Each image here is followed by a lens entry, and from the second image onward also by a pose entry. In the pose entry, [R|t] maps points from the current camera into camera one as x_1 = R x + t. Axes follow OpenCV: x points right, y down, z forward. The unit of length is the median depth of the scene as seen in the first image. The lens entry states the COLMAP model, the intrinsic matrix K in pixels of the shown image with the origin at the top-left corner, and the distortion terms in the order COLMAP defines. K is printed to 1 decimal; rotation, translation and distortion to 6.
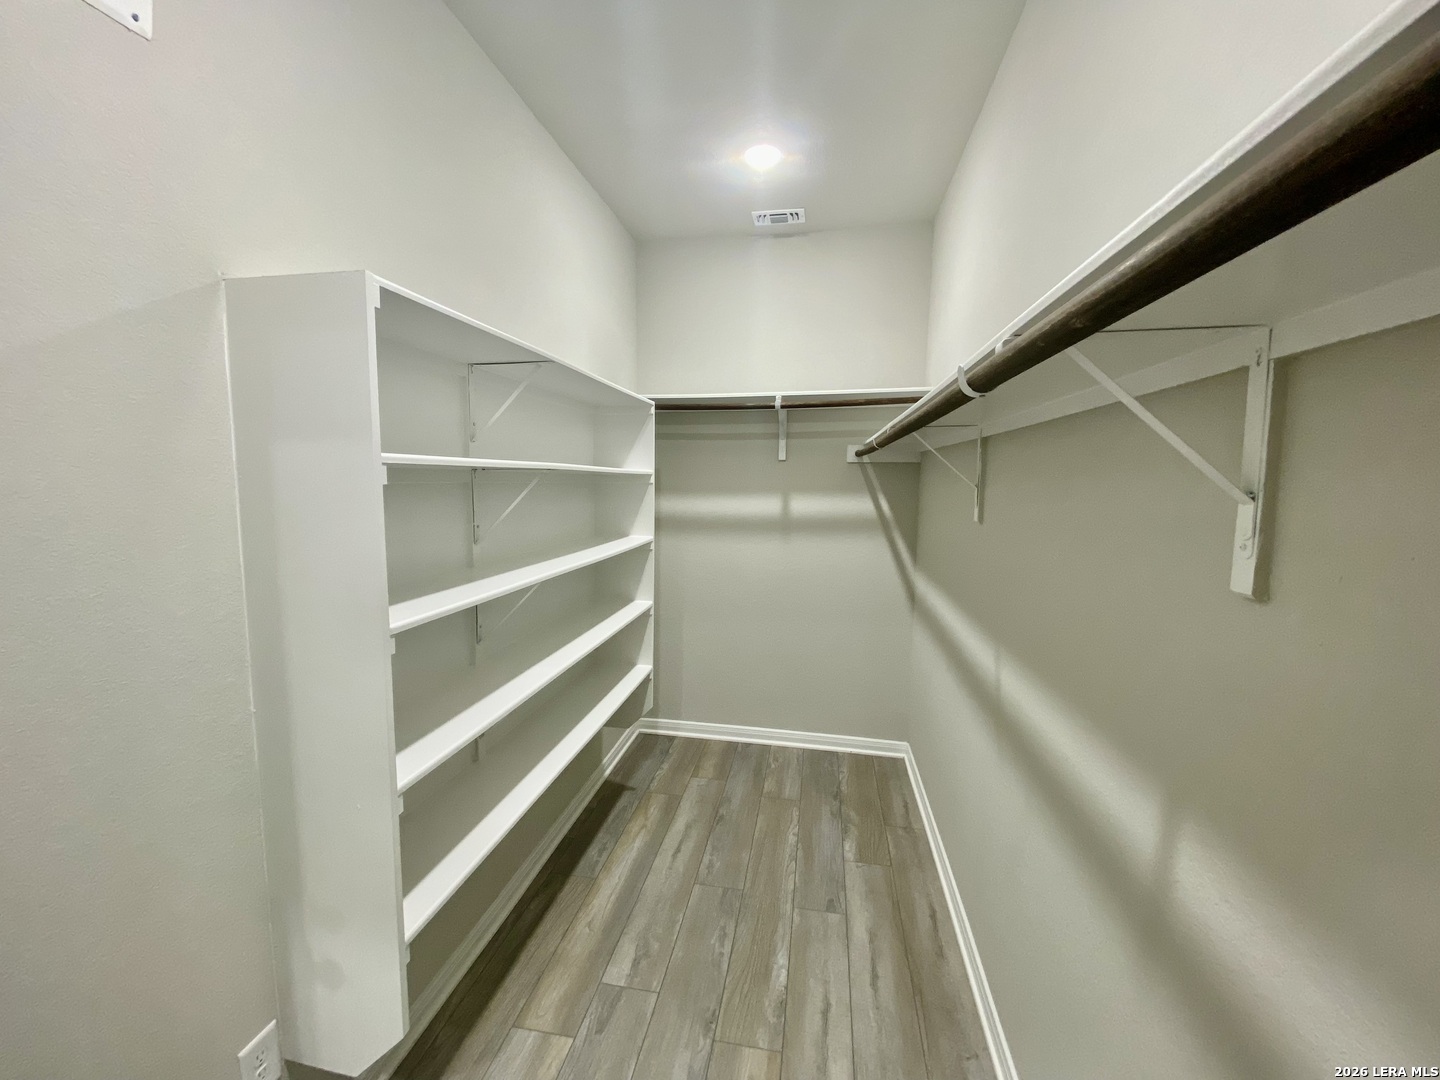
lens RADIAL K [[587.6, 0, 715.7], [0, 587.6, 538.9], [0, 0, 1]] dist [-0.024995, -0.001364]
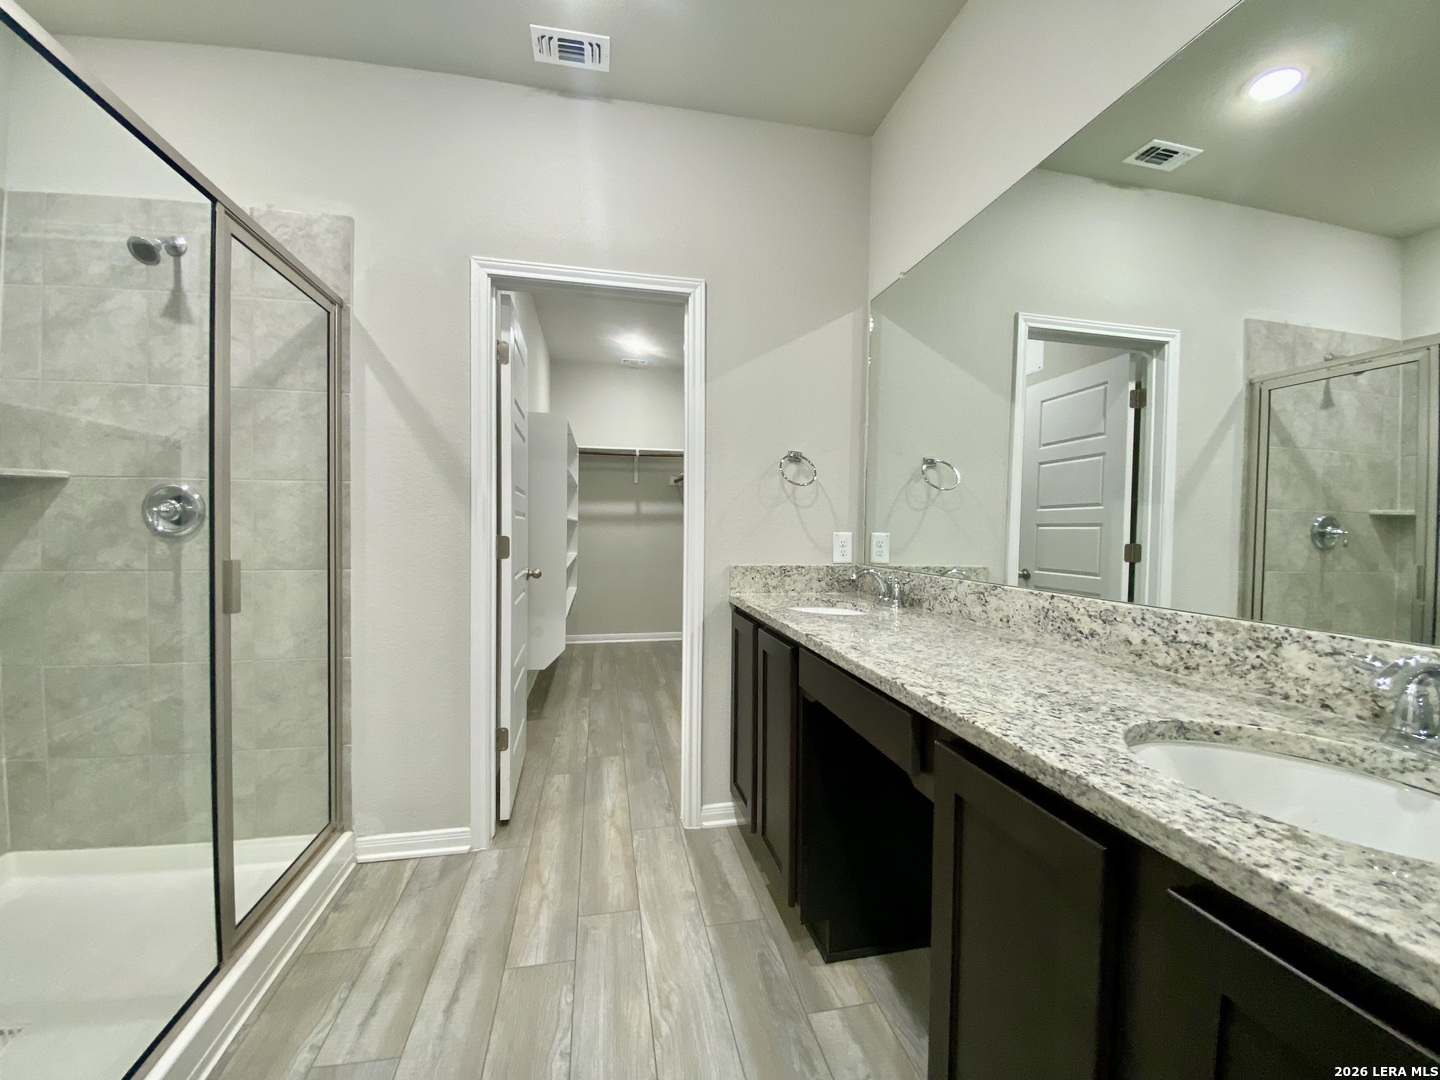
lens RADIAL K [[587.6, 0, 724.0], [0, 587.6, 539.8], [0, 0, 1]] dist [-0.024995, -0.001364]
pose [[0.927276, -0.000763, 0.374377, -0.348200], [0.025580, 0.997790, -0.061323, 0.178054], [-0.373503, 0.066440, 0.925246, -0.876305]]
